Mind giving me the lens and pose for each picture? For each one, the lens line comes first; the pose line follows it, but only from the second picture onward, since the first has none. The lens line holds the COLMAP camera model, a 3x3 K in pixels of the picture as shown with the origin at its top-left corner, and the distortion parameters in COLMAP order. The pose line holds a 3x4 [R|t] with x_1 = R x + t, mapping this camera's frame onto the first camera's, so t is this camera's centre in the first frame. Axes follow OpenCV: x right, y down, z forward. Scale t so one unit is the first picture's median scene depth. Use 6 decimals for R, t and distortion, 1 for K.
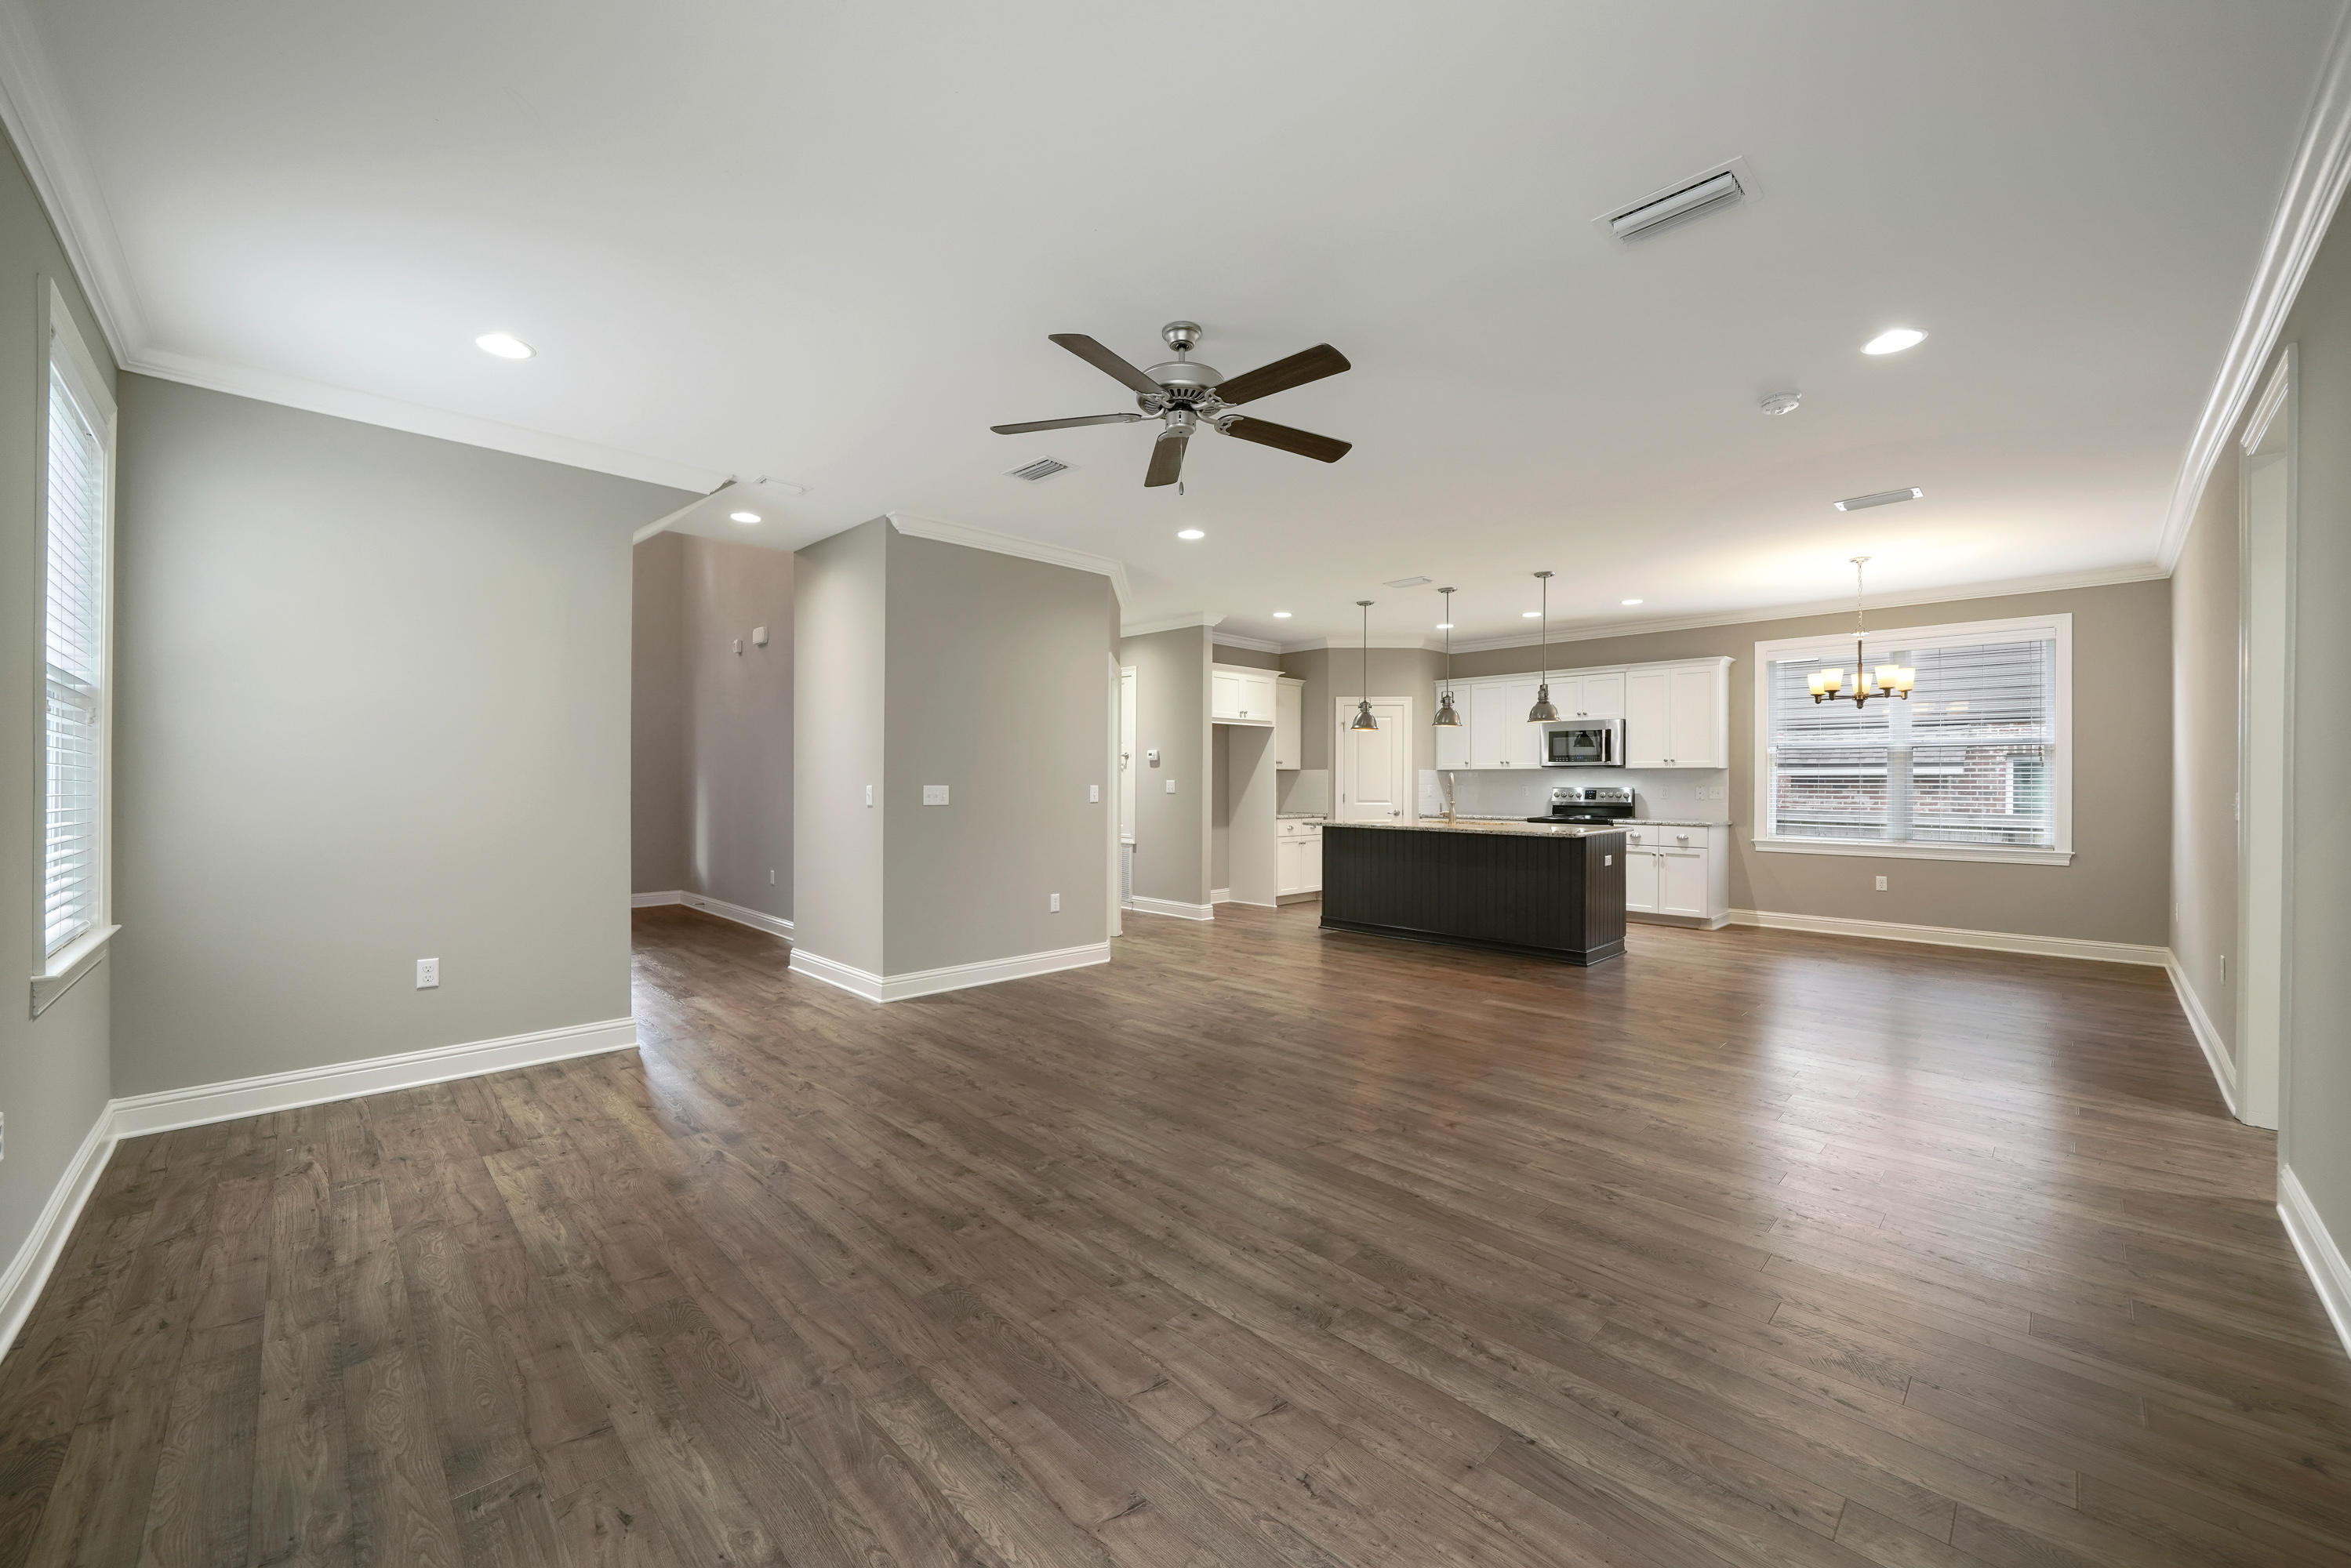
lens RADIAL K [[898.5, 0, 1175.5], [0, 898.5, 784.0], [0, 0, 1]] dist [-0.011121, -0.000010]
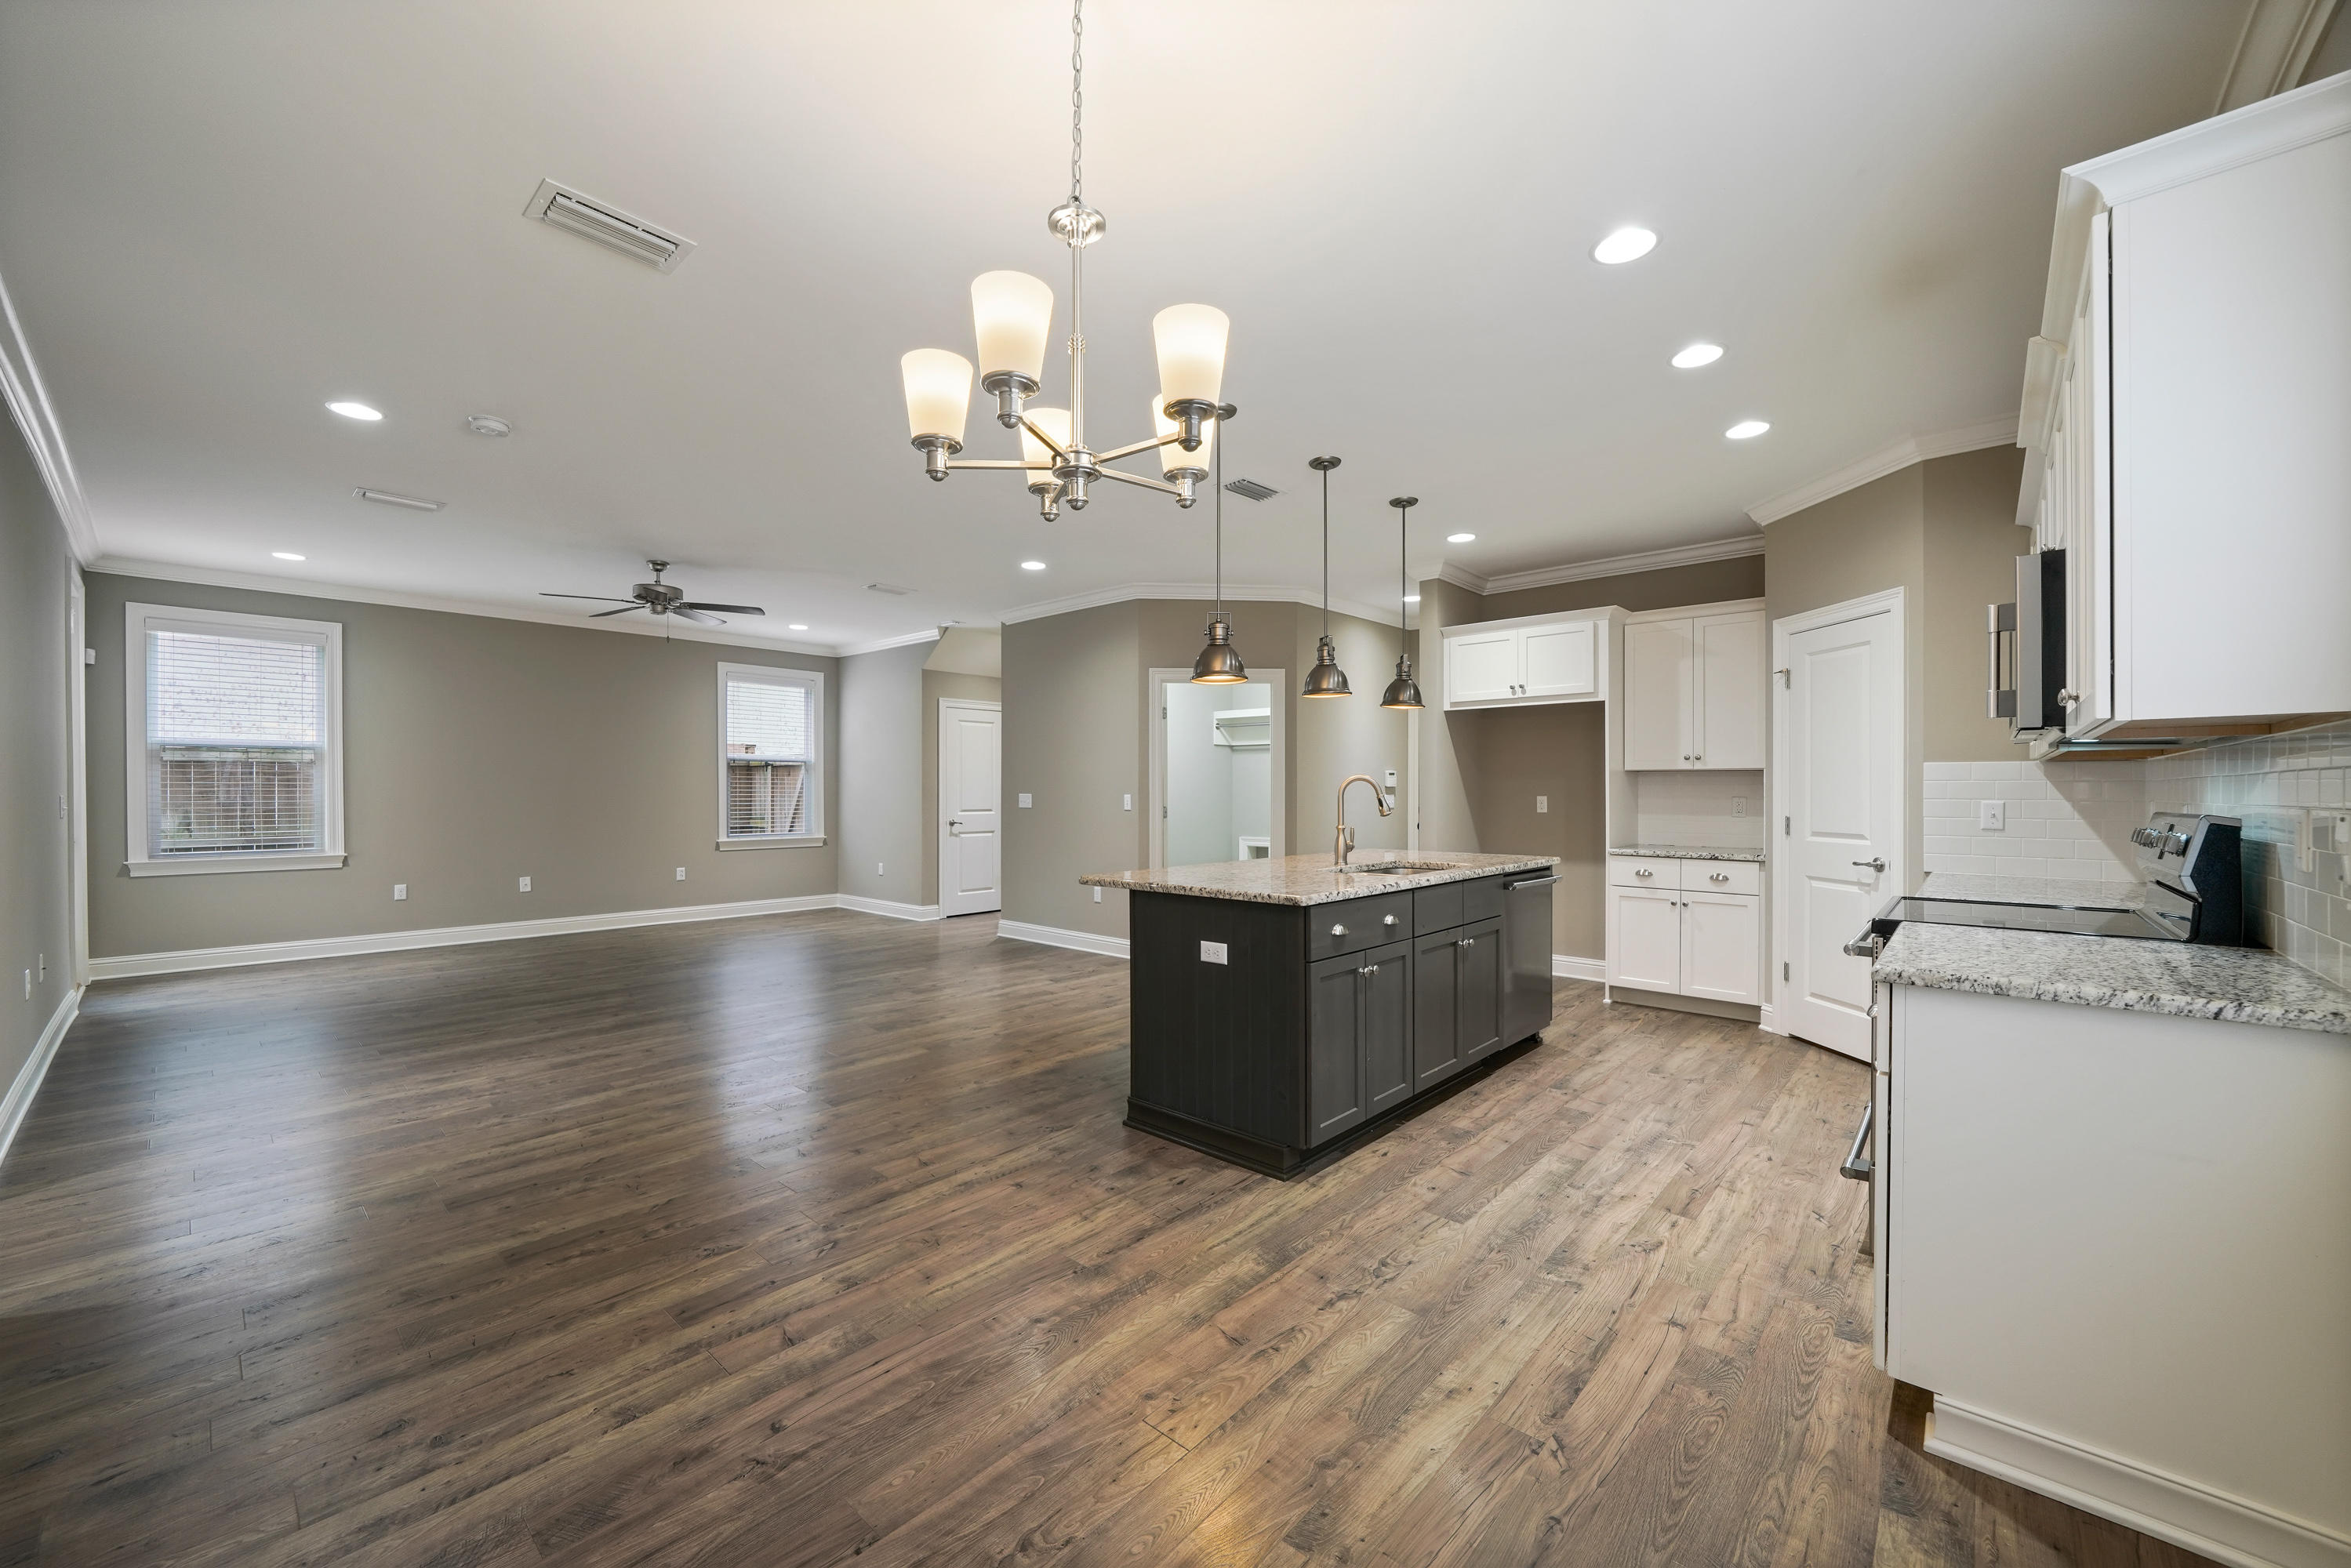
lens RADIAL K [[902.7, 0, 1172.5], [0, 902.7, 792.6], [0, 0, 1]] dist [-0.009619, 0.000018]
pose [[0.059738, -0.000429, -0.998214, 0.979566], [-0.004924, 0.999988, -0.000724, -0.000525], [0.998202, 0.004958, 0.059735, 0.959369]]
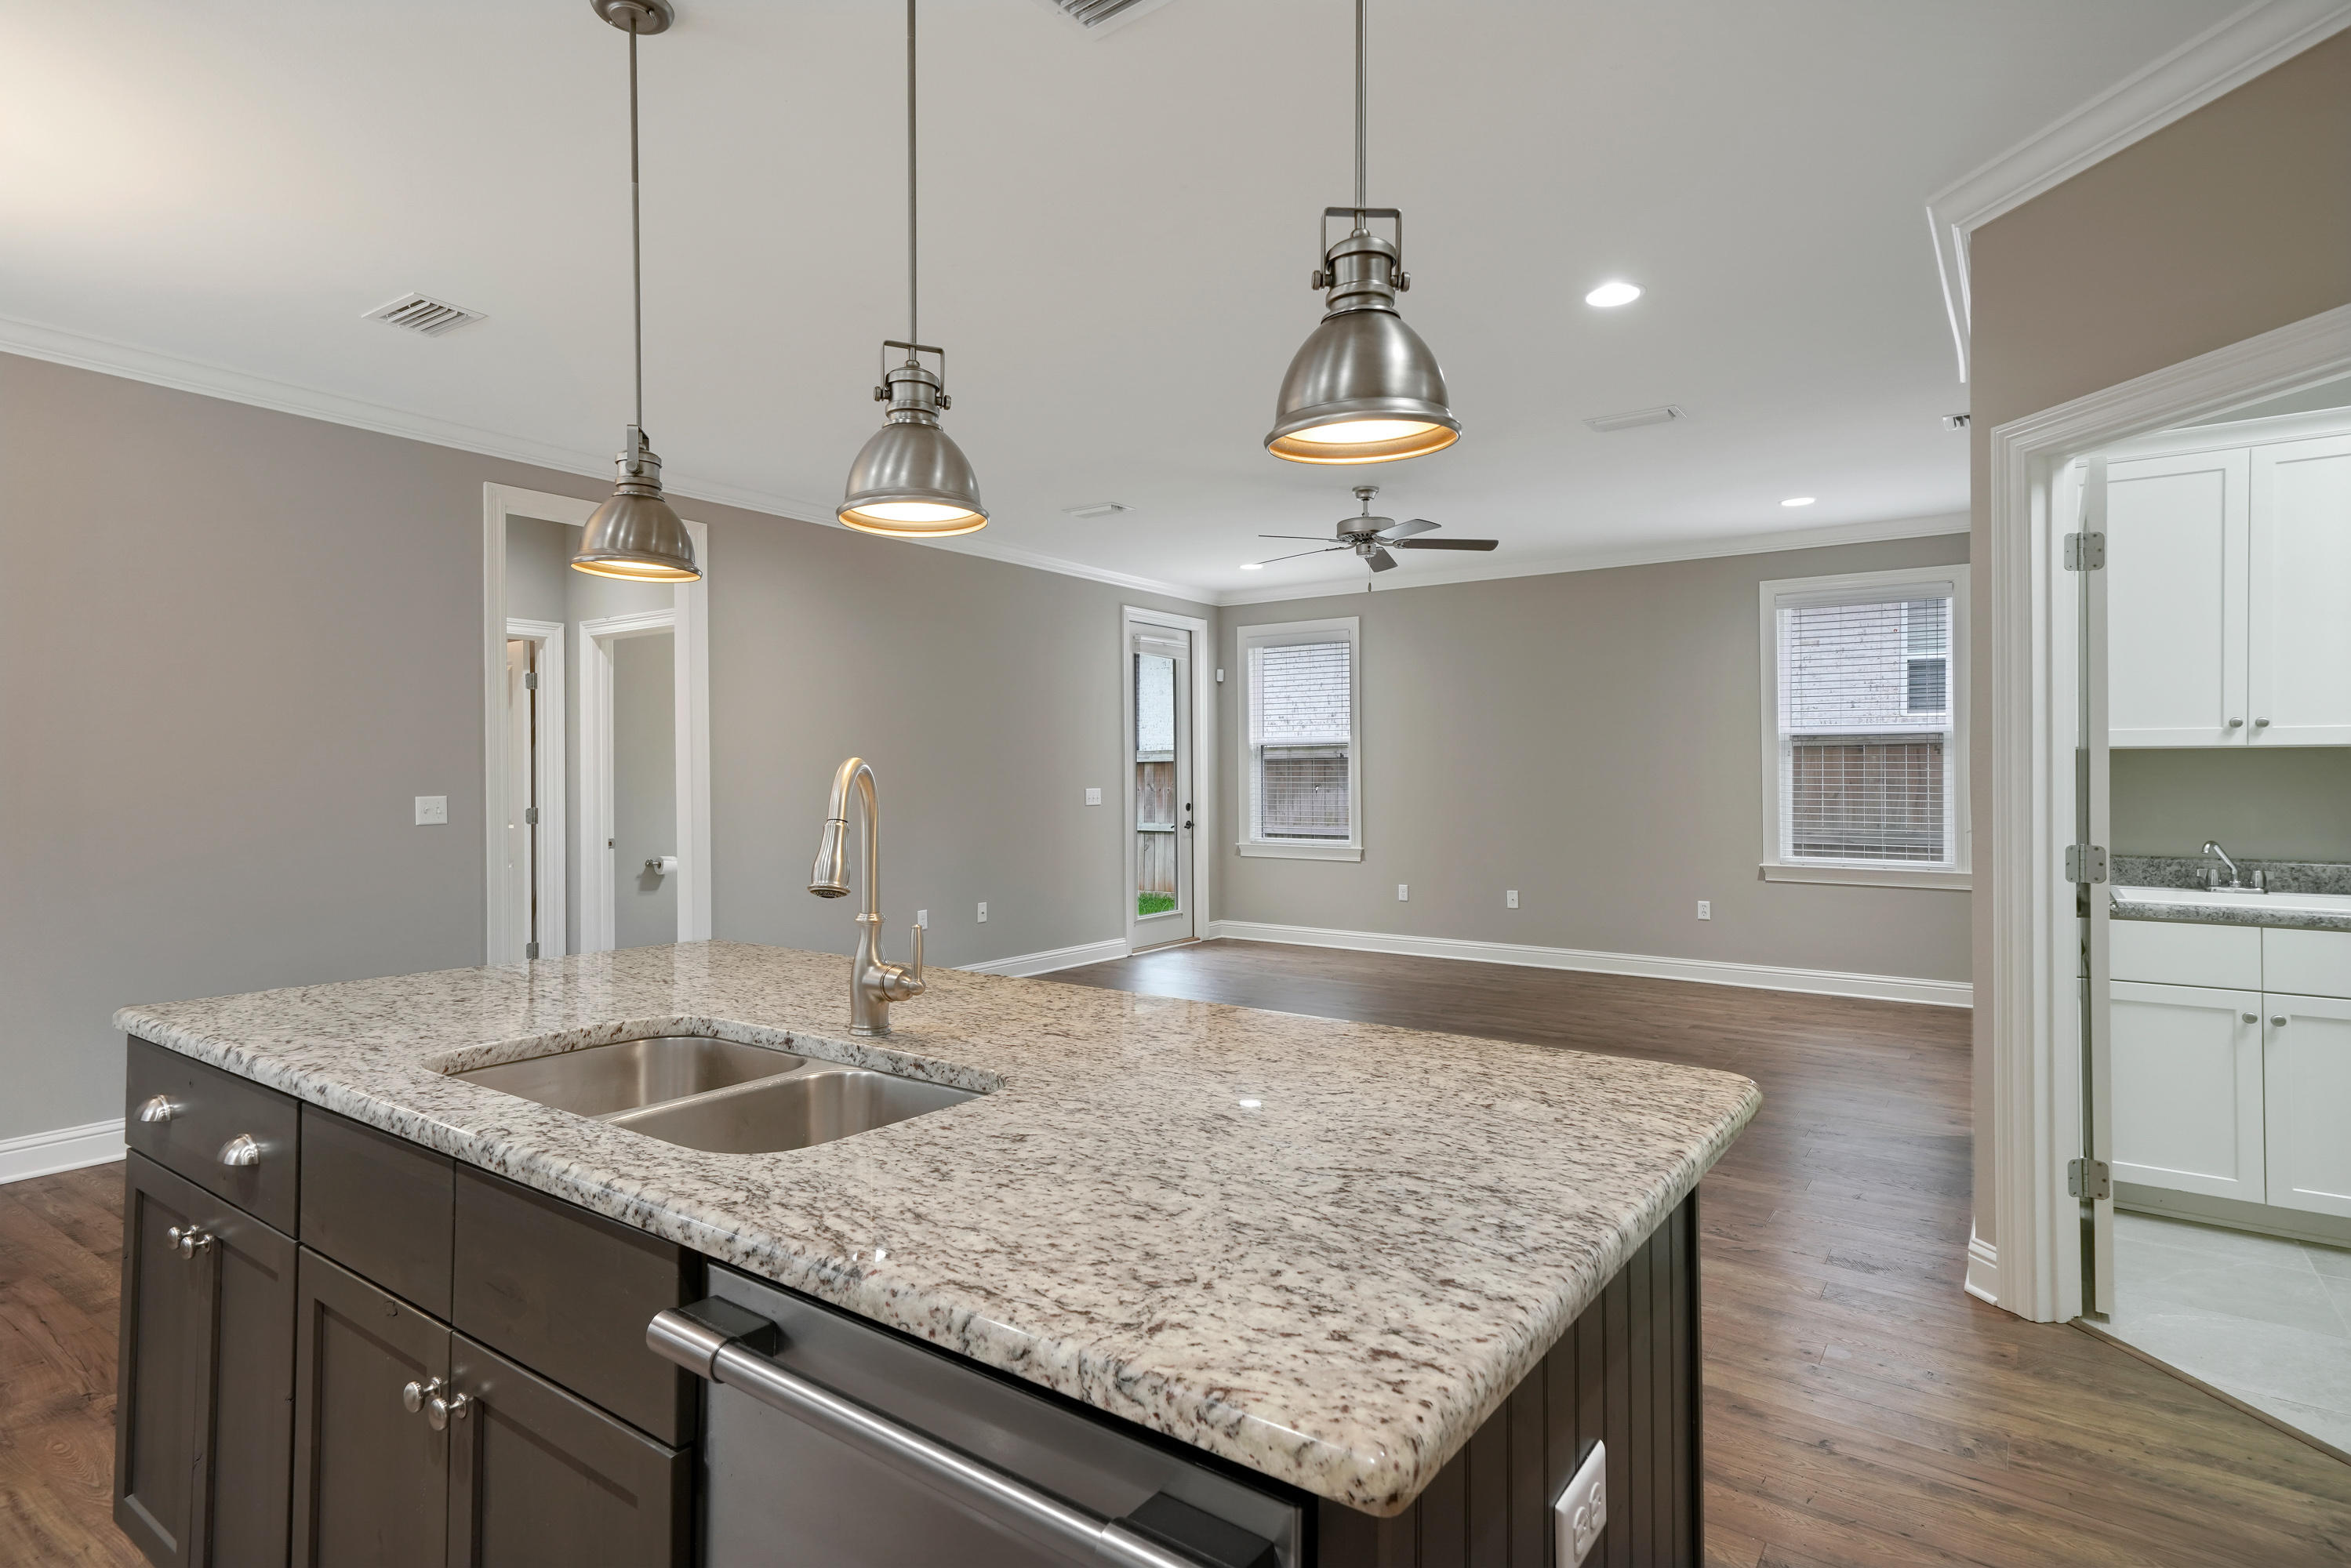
lens RADIAL K [[1209.1, 0, 1175.5], [0, 1209.1, 784.0], [0, 0, 1]] dist [0.014878, -0.000209]
pose [[-0.984763, -0.001480, -0.173898, 0.320082], [-0.002968, 0.999961, 0.008299, -0.010785], [0.173879, 0.008688, -0.984729, 1.410724]]
